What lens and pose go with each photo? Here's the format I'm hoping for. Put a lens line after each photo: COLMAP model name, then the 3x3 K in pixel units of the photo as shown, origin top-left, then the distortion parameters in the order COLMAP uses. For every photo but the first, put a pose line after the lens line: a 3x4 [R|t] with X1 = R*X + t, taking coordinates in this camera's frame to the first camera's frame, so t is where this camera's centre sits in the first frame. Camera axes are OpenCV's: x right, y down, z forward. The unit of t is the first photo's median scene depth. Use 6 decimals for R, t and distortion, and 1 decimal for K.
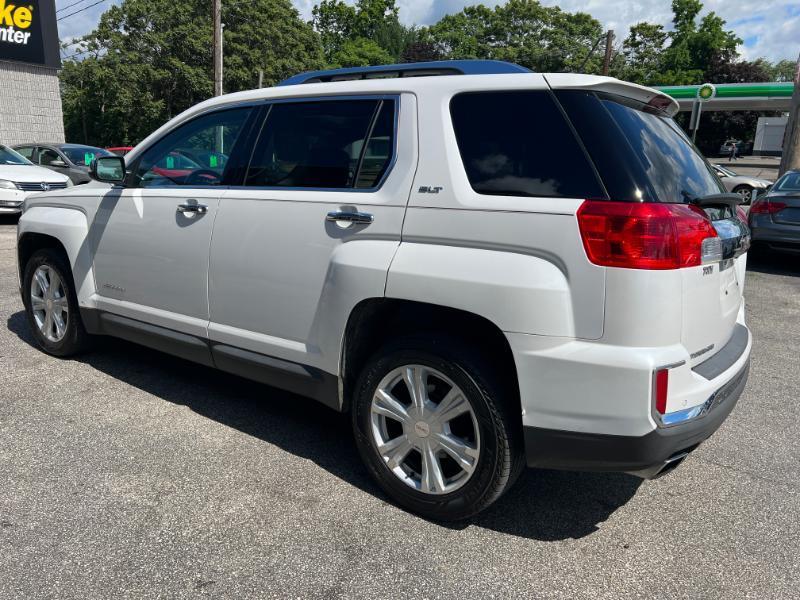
lens RADIAL K [[599.9, 0, 403.5], [0, 599.9, 300.1], [0, 0, 1]] dist [0.053032, -0.061638]
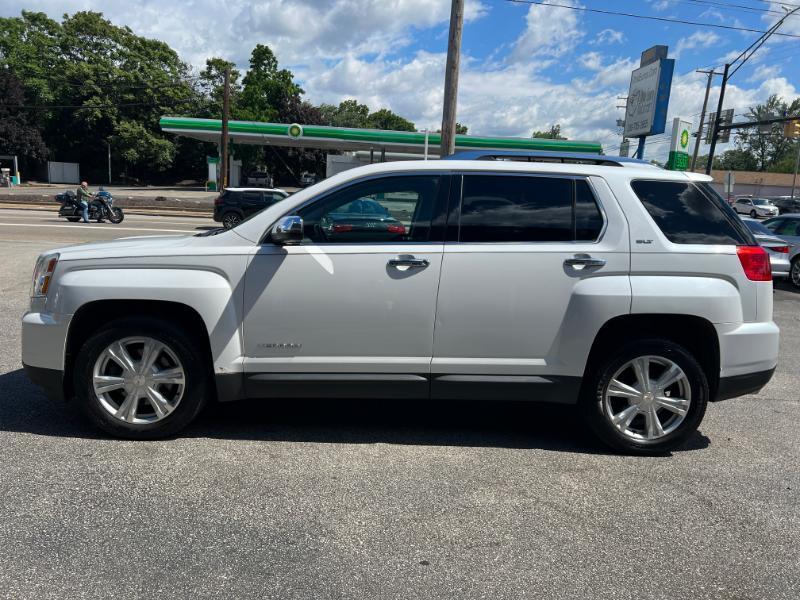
lens RADIAL K [[599.9, 0, 398.3], [0, 599.9, 297.1], [0, 0, 1]] dist [0.053032, -0.061638]
pose [[0.787584, -0.094482, 0.608920, -1.104850], [0.121376, 0.992602, -0.002973, -0.088343], [-0.604135, 0.076250, 0.793226, 0.120833]]
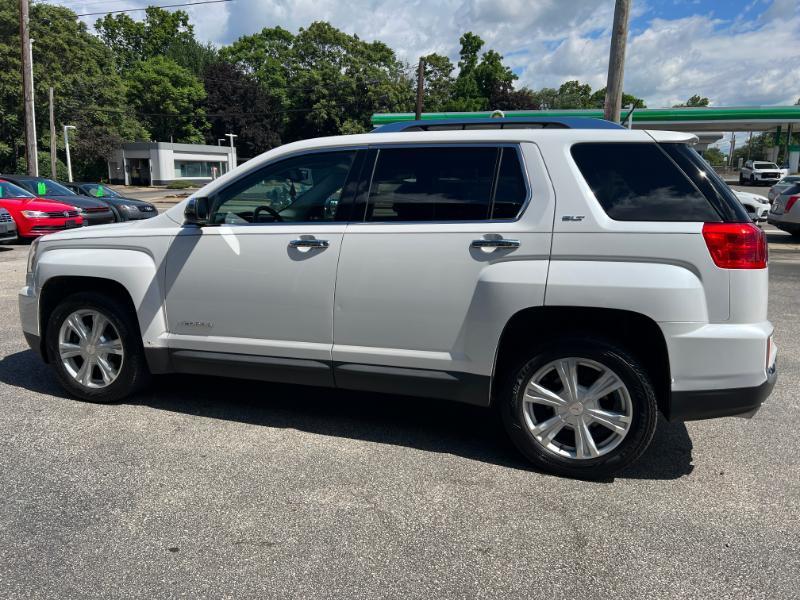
lens RADIAL K [[599.9, 0, 398.4], [0, 599.9, 298.7], [0, 0, 1]] dist [0.053032, -0.061638]
pose [[0.952475, -0.077519, 0.294587, -0.543023], [0.087103, 0.996008, -0.019530, -0.016871], [-0.291897, 0.044261, 0.955425, -0.084618]]
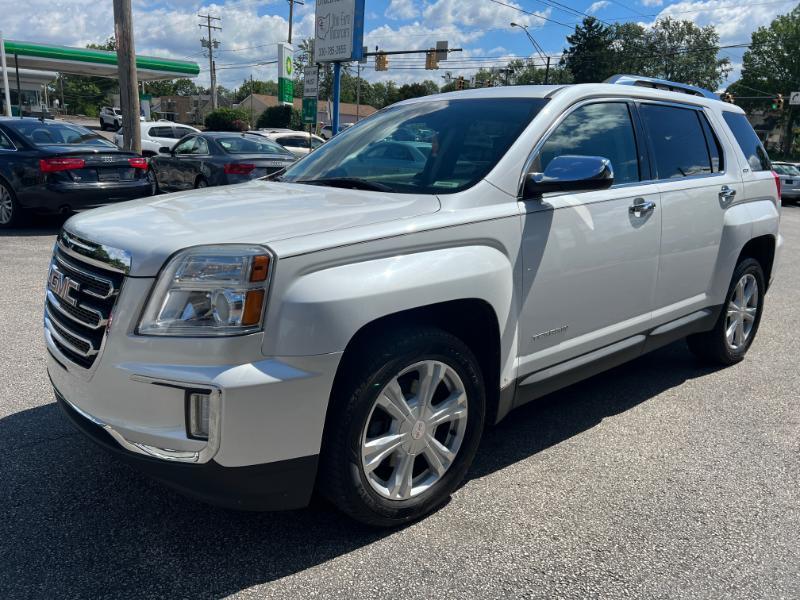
lens RADIAL K [[599.9, 0, 394.7], [0, 599.9, 293.1], [0, 0, 1]] dist [0.053032, -0.061638]
pose [[0.239121, -0.255445, 0.936787, -1.455813], [0.193136, 0.958010, 0.211933, -0.315339], [-0.951588, 0.130250, 0.278416, 1.171512]]
